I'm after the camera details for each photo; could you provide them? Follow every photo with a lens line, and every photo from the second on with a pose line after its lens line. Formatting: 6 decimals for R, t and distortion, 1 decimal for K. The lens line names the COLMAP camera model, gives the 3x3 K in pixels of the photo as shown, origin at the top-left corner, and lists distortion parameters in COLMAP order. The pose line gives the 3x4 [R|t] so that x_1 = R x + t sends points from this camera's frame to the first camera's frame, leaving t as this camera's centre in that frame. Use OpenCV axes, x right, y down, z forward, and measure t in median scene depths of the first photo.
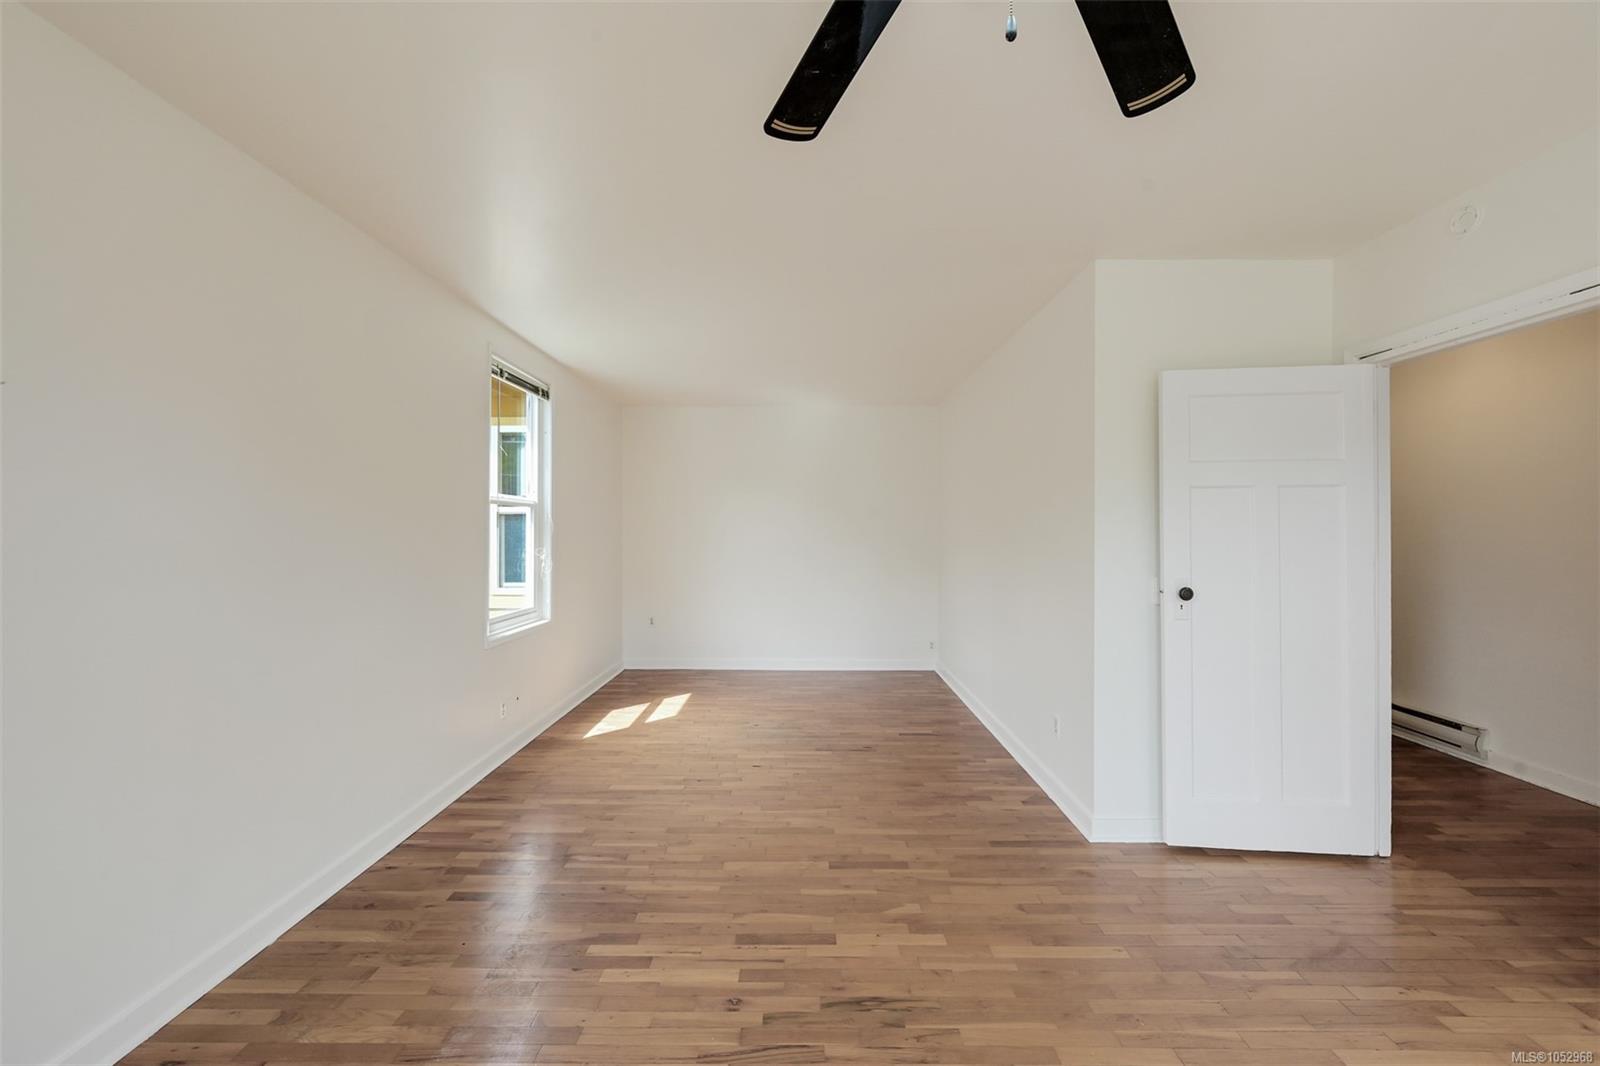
lens RADIAL K [[632.1, 0, 800.0], [0, 632.1, 533.0], [0, 0, 1]] dist [0.000303, 0.000270]
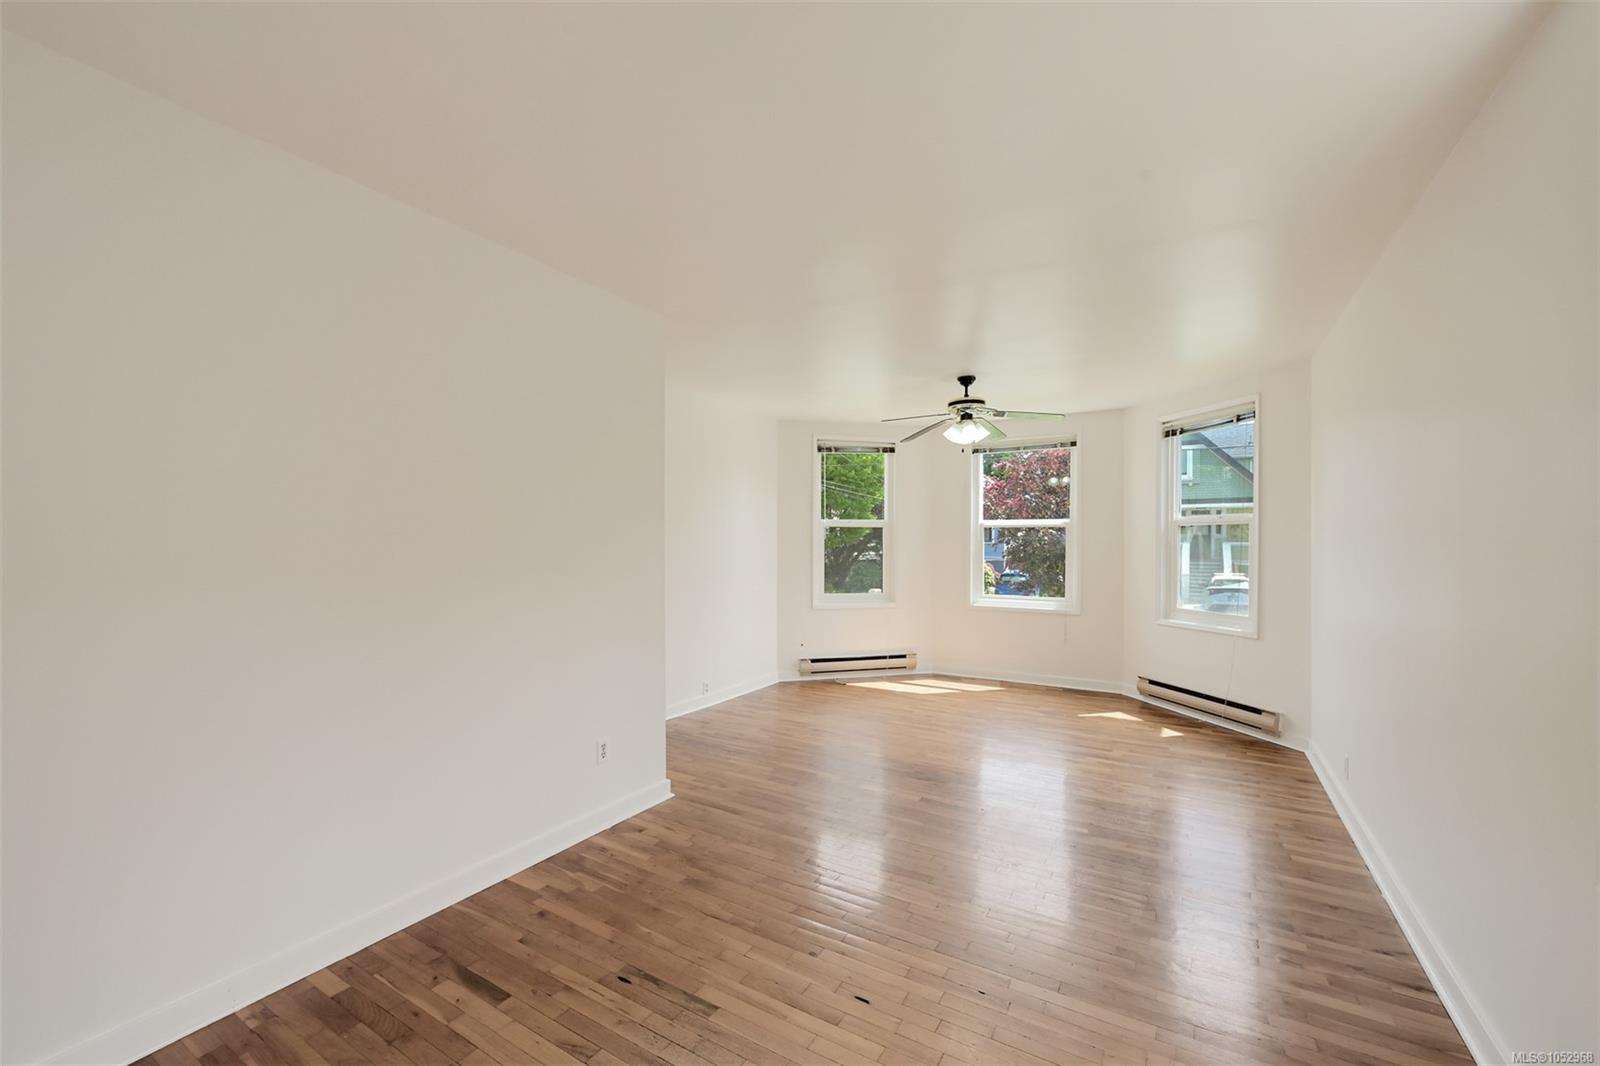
lens RADIAL K [[632.1, 0, 800.0], [0, 632.1, 533.0], [0, 0, 1]] dist [0.000303, 0.000270]
pose [[-0.857004, 0.005443, 0.515281, -0.419338], [0.003605, 0.999983, -0.004567, -0.017627], [-0.515297, -0.002056, -0.857009, 2.083180]]
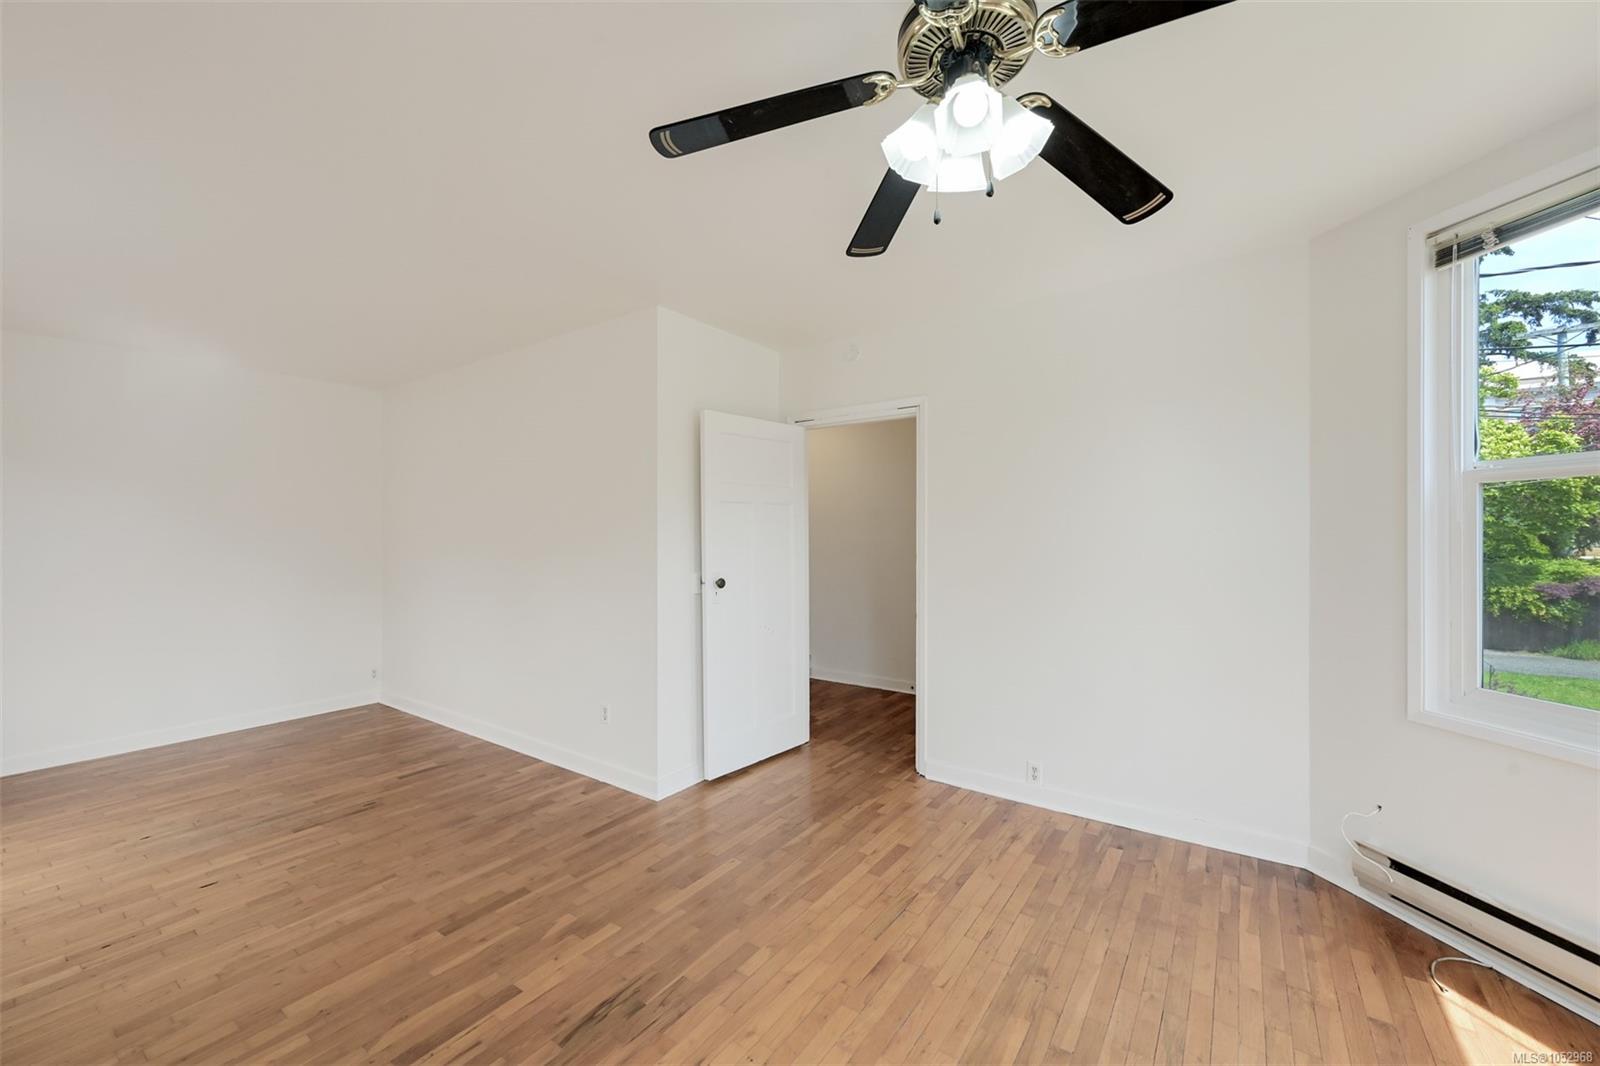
lens RADIAL K [[632.1, 0, 800.0], [0, 632.1, 533.0], [0, 0, 1]] dist [0.000303, 0.000270]
pose [[0.566091, -0.002639, 0.824339, -0.381546], [0.011838, 0.999918, -0.004929, 0.002580], [-0.824258, 0.012549, 0.566075, 0.124825]]
